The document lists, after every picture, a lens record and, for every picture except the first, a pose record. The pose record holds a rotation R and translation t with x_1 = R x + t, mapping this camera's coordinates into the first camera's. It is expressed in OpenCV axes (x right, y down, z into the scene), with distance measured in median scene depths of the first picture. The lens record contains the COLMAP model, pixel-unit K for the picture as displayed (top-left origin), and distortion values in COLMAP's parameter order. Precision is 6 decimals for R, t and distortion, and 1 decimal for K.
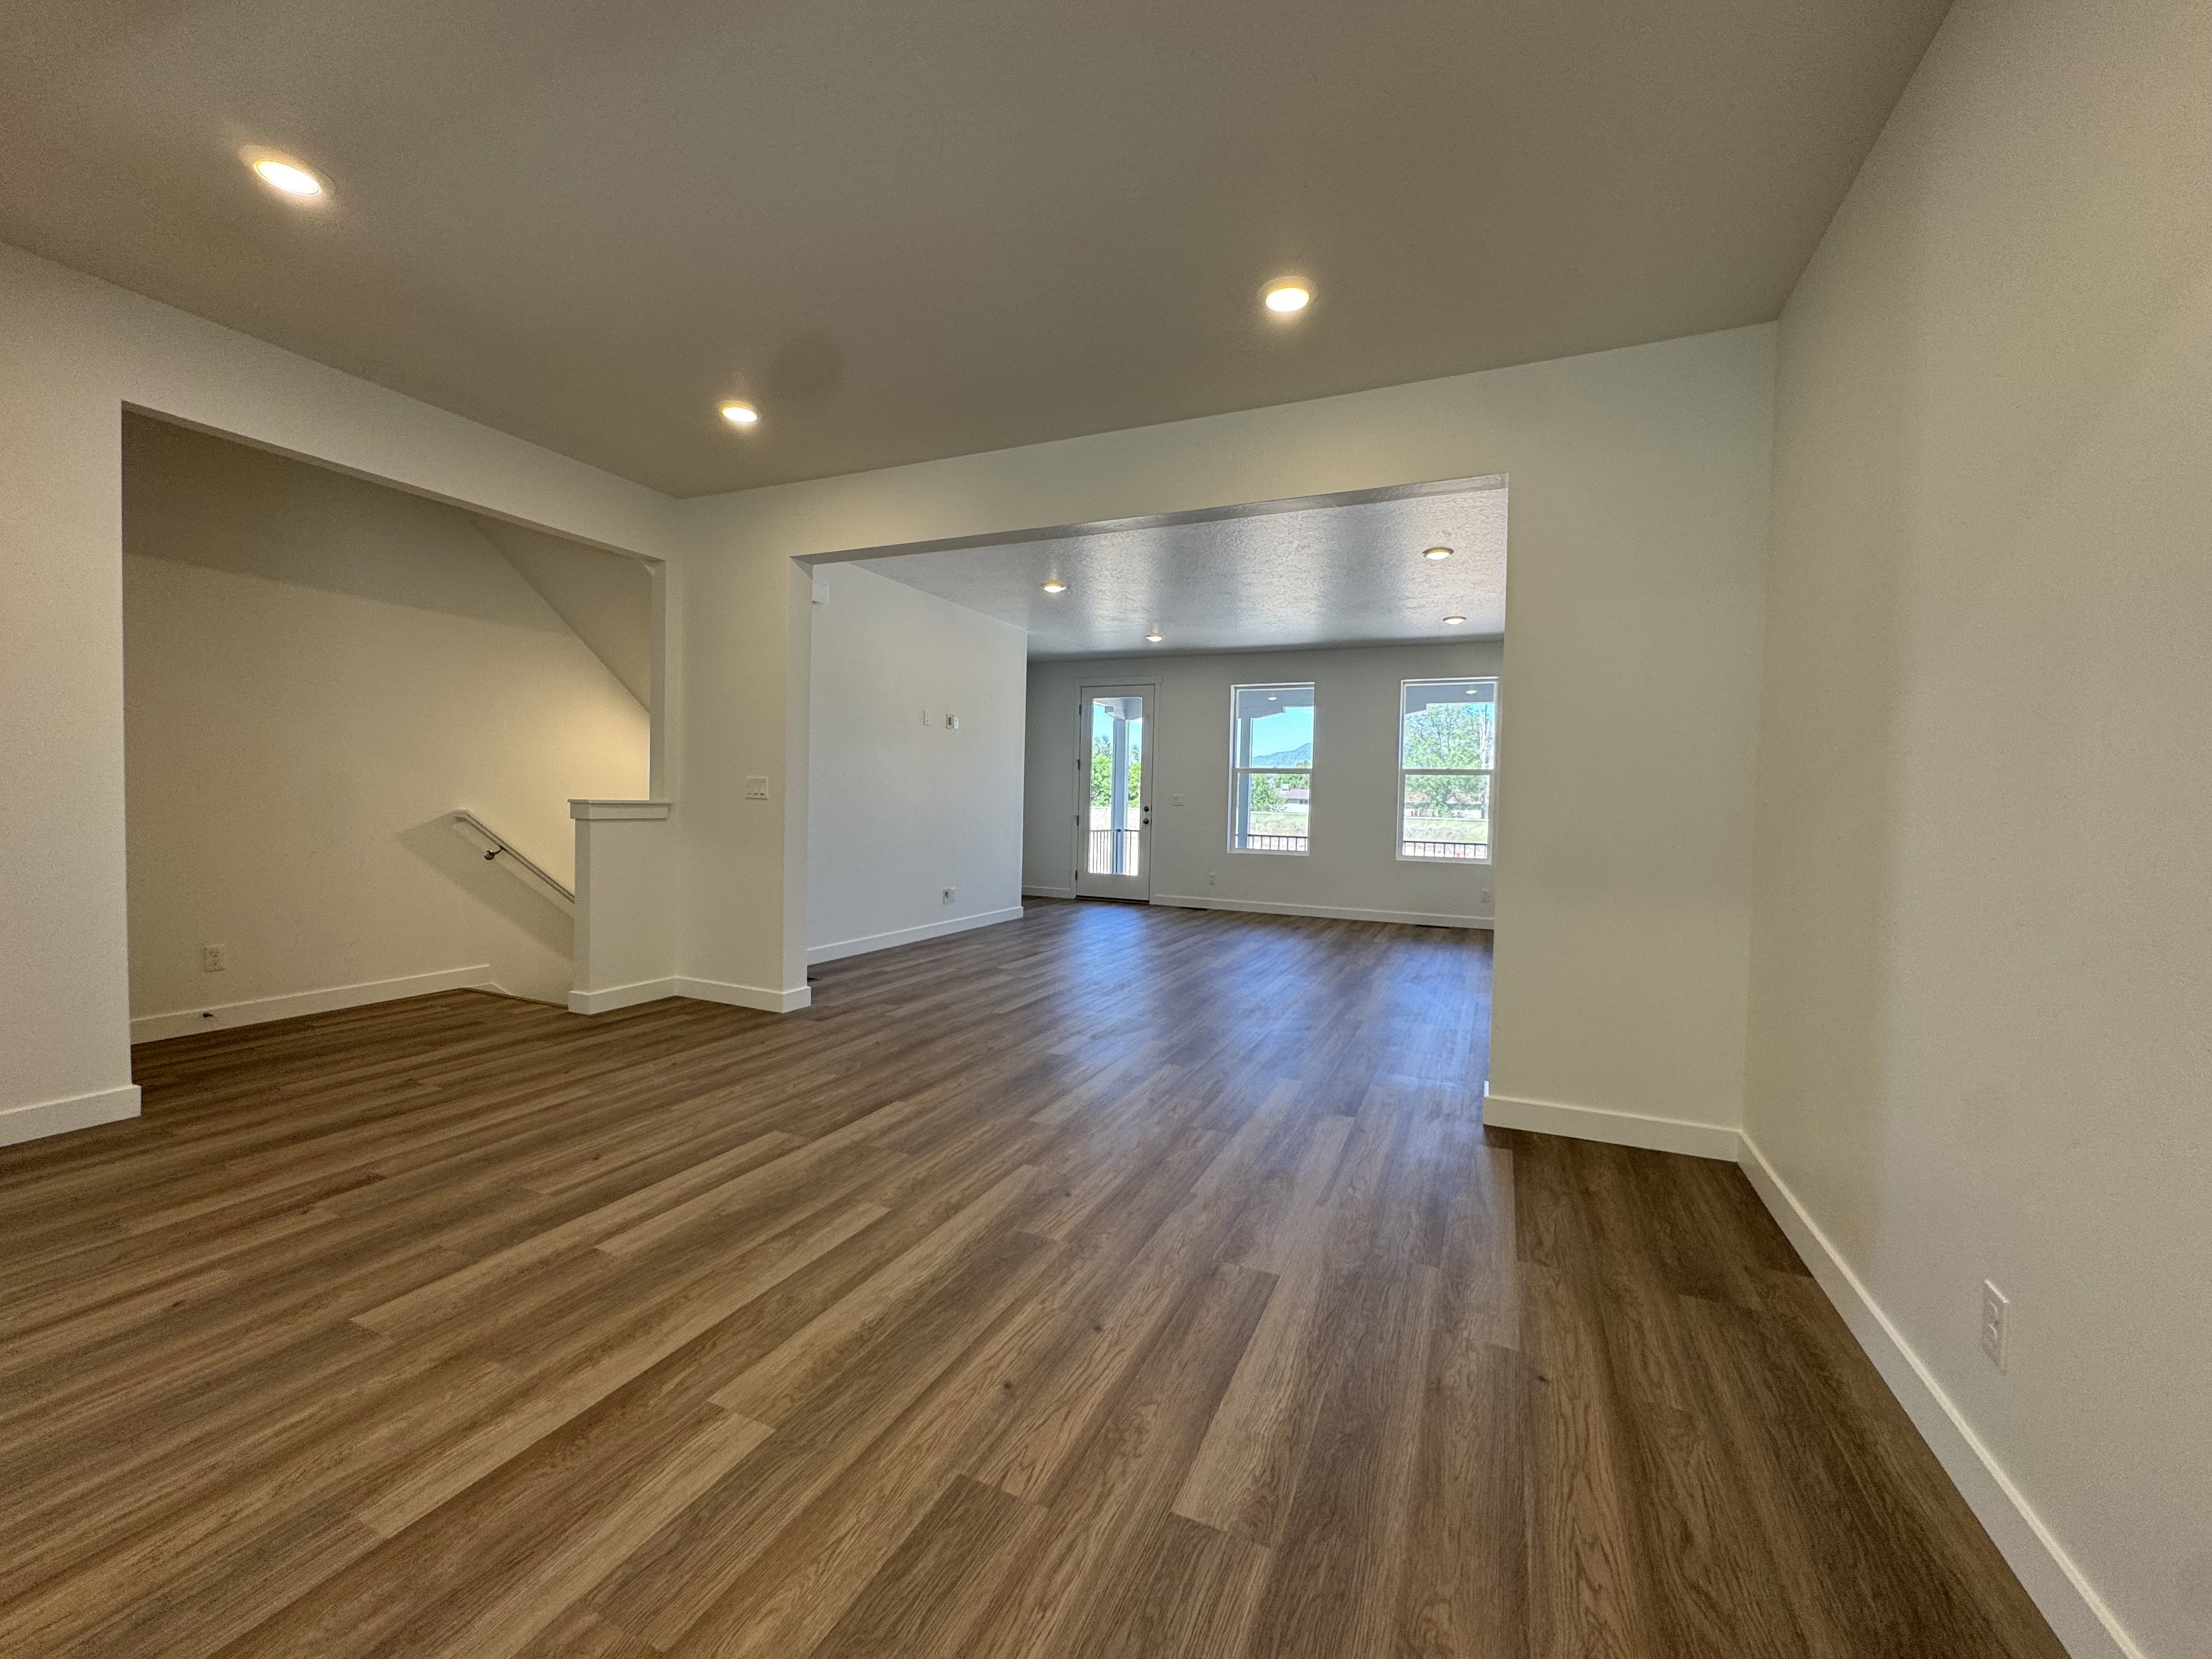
lens RADIAL K [[884.8, 0, 1113.0], [0, 884.8, 825.2], [0, 0, 1]] dist [-0.000978, -0.000669]
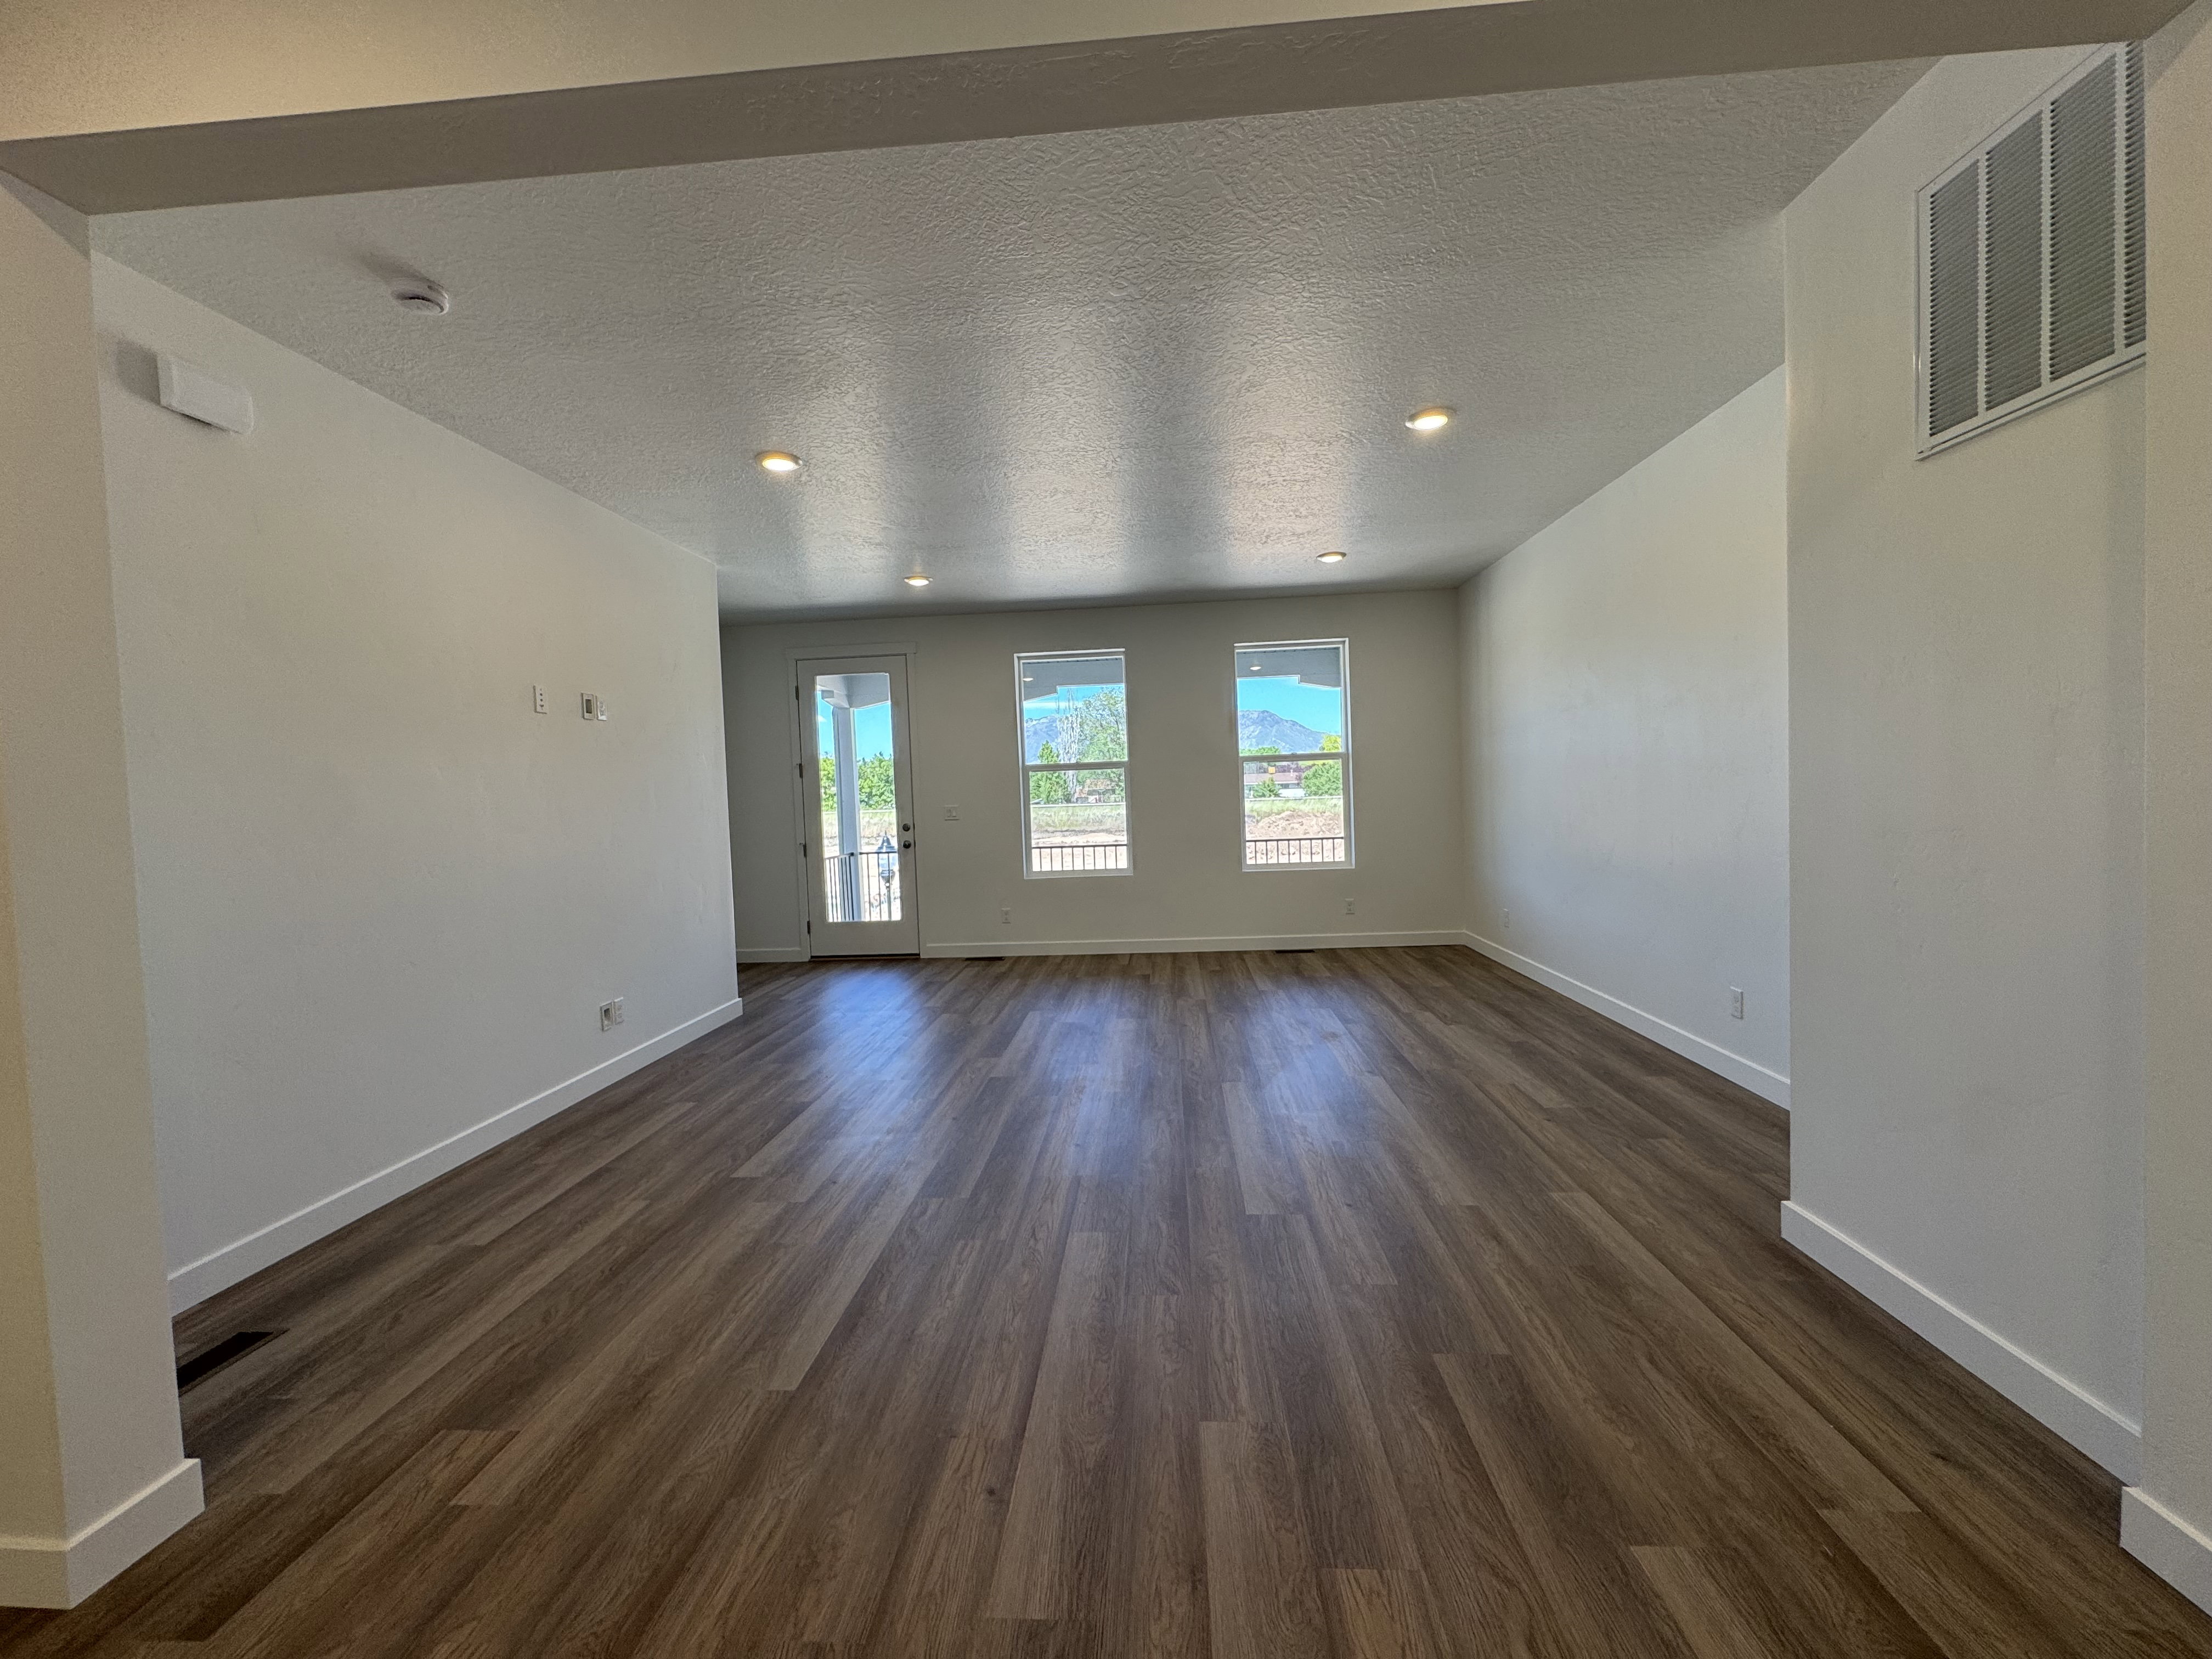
lens RADIAL K [[884.8, 0, 1105.5], [0, 884.8, 826.2], [0, 0, 1]] dist [-0.000978, -0.000669]
pose [[0.938899, -0.071398, 0.336705, -0.055530], [0.069120, 0.997432, 0.018766, -0.023358], [-0.337180, 0.005653, 0.941423, 0.283474]]
